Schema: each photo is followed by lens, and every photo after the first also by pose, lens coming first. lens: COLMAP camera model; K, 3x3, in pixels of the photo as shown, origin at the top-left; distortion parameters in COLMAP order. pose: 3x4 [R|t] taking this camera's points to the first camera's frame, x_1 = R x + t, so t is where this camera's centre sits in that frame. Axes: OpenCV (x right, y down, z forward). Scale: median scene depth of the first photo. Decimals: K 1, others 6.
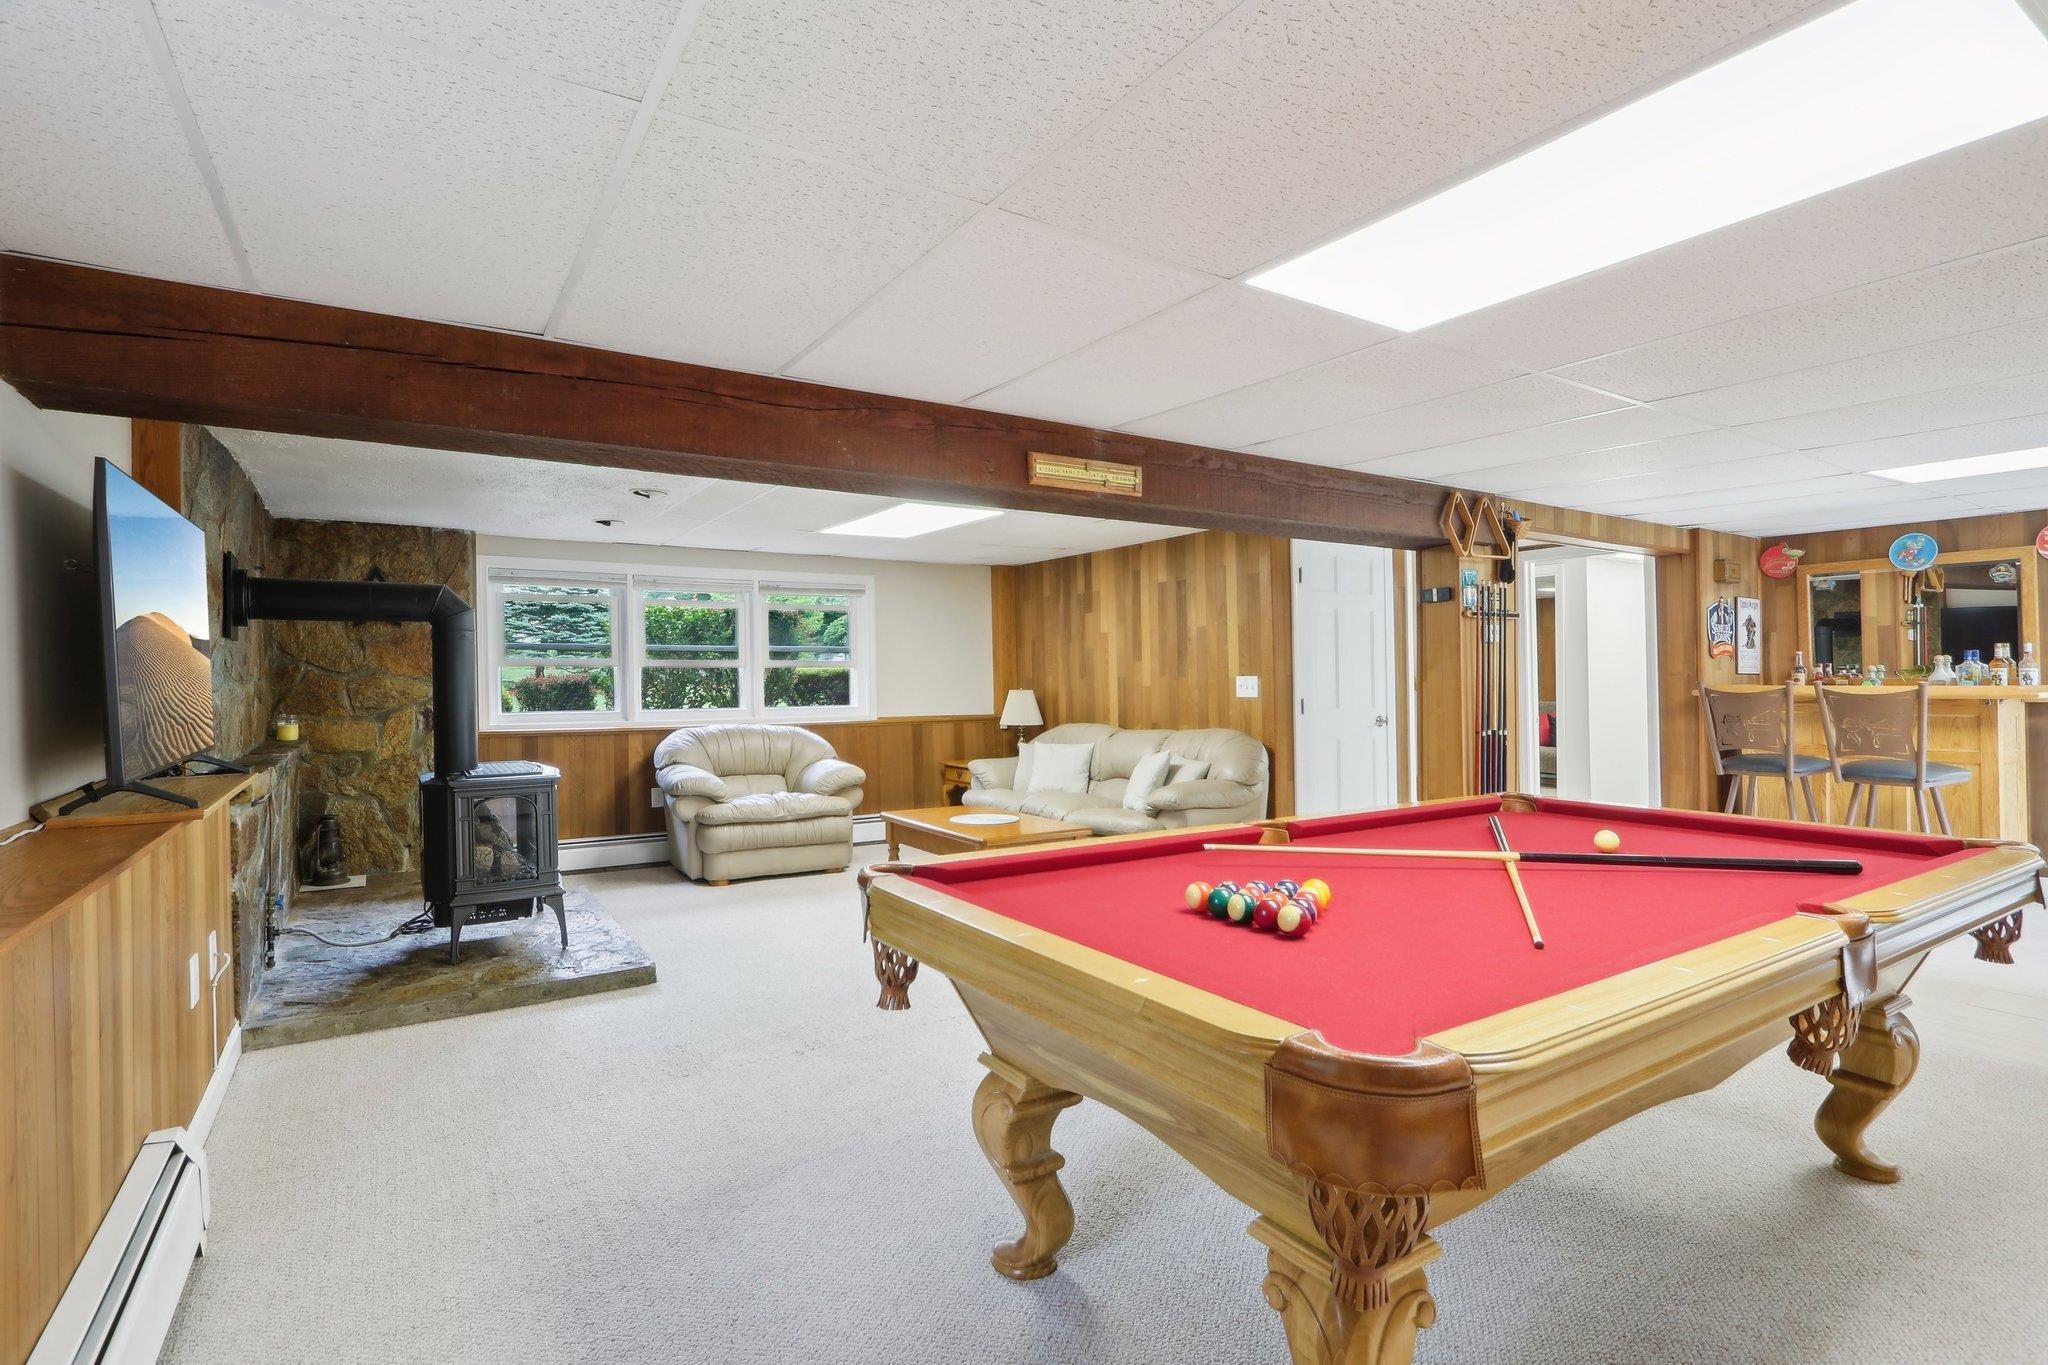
lens RADIAL K [[984.1, 0, 1003.8], [0, 984.1, 683.2], [0, 0, 1]] dist [-0.015034, 0.000570]
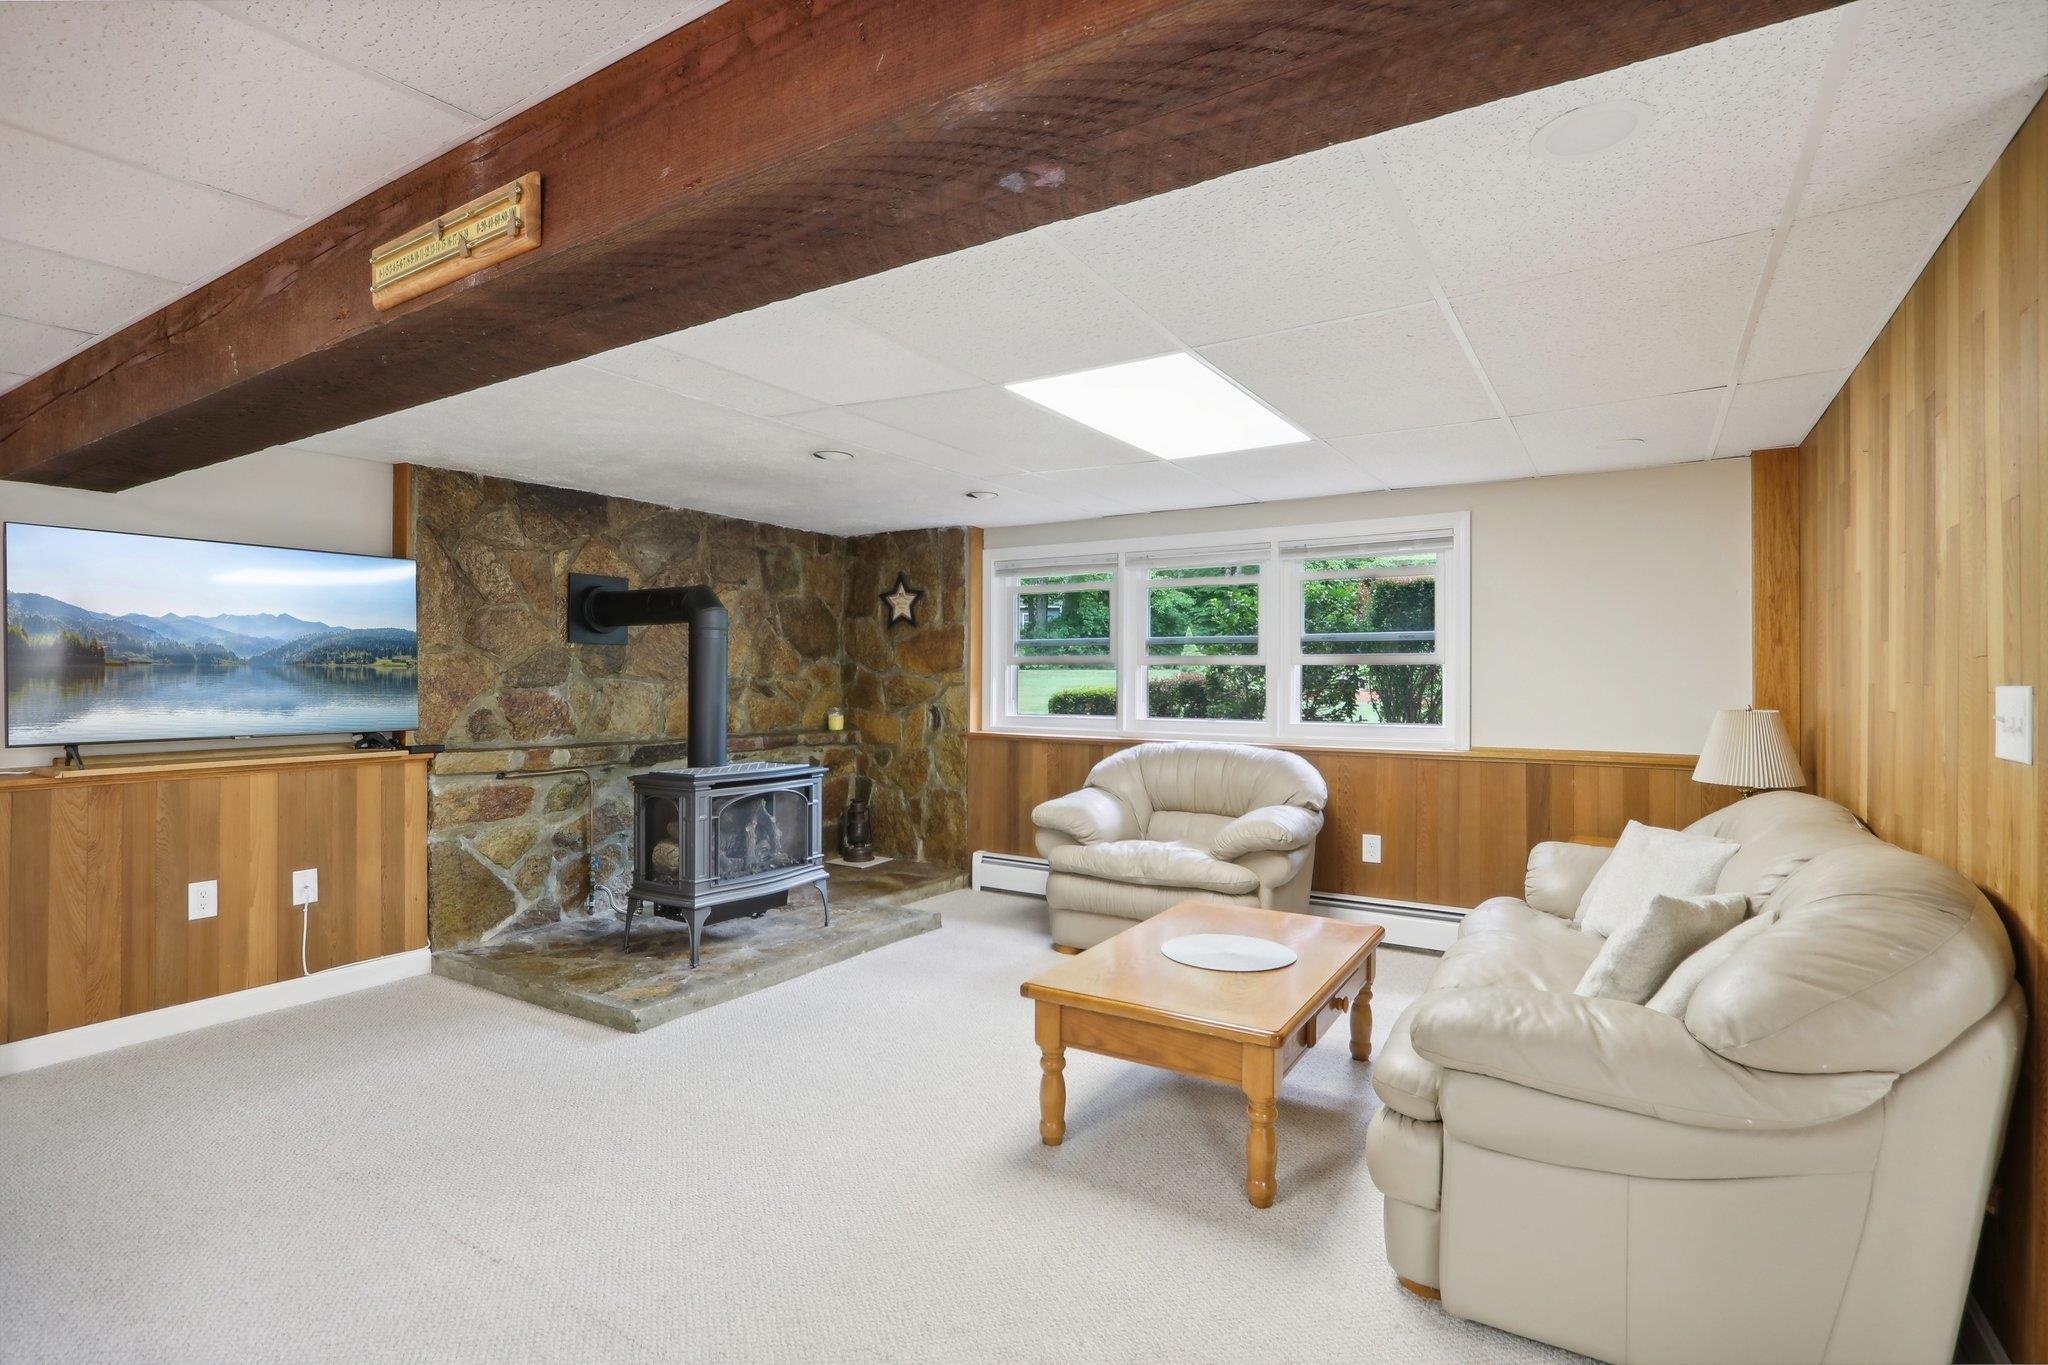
lens RADIAL K [[981.0, 0, 984.2], [0, 981.0, 675.4], [0, 0, 1]] dist [-0.017199, 0.000157]
pose [[0.421437, 0.003733, -0.906850, 0.362289], [-0.010077, 0.999949, -0.000567, -0.006451], [0.906802, 0.009377, 0.421453, 0.615957]]
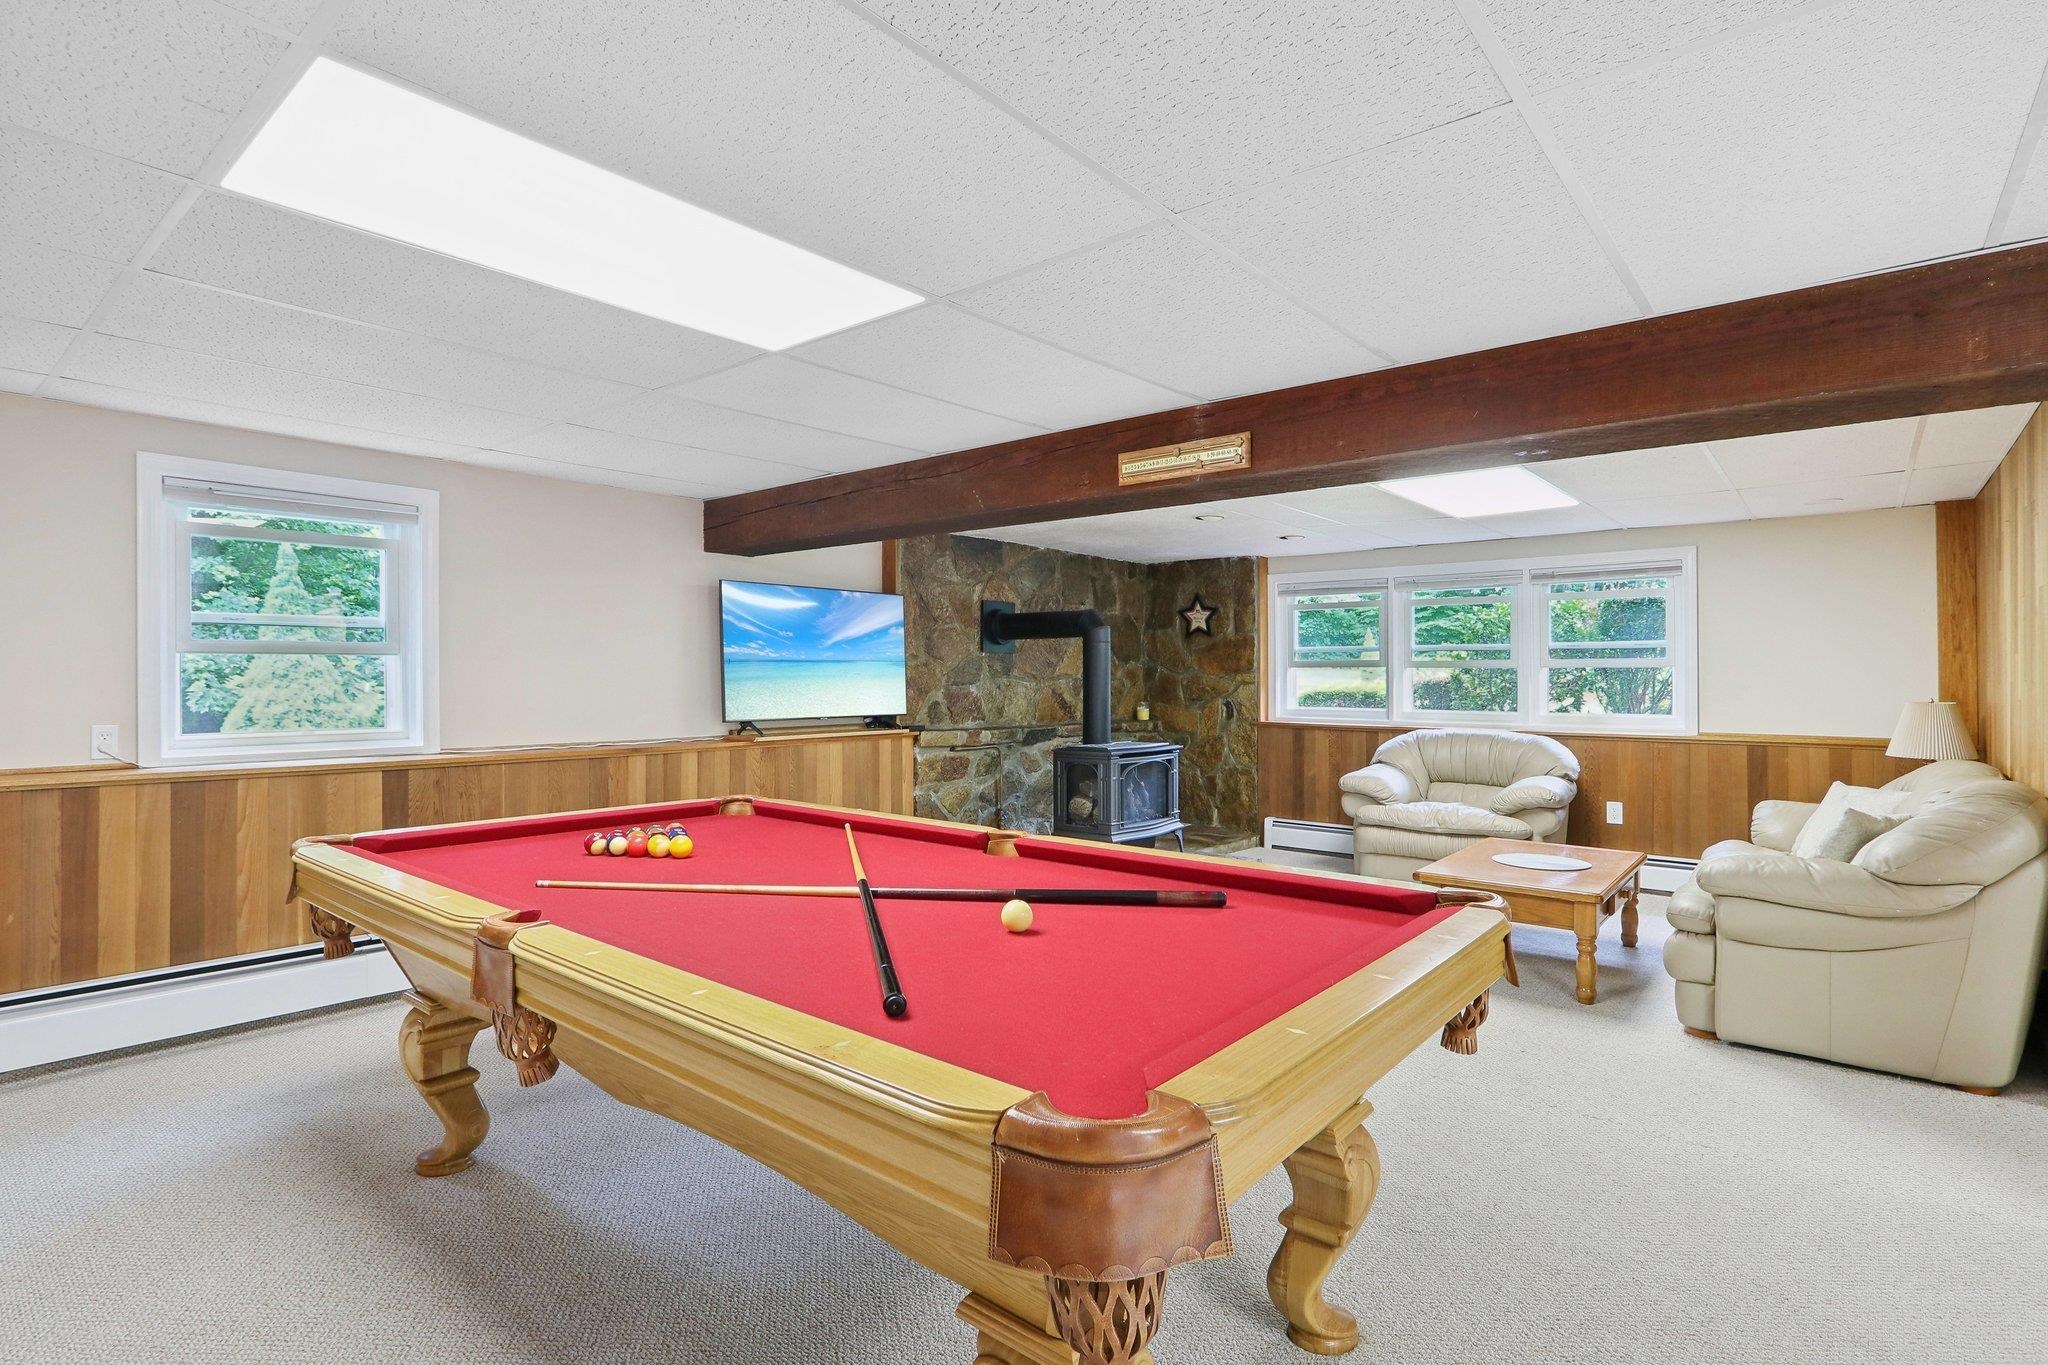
lens RADIAL K [[990.5, 0, 1011.9], [0, 990.5, 663.4], [0, 0, 1]] dist [-0.012429, 0.001162]
pose [[0.313237, -0.007883, -0.949642, 0.542509], [-0.009234, 0.999893, -0.011345, -0.005663], [0.949630, 0.012322, 0.313130, 0.333886]]
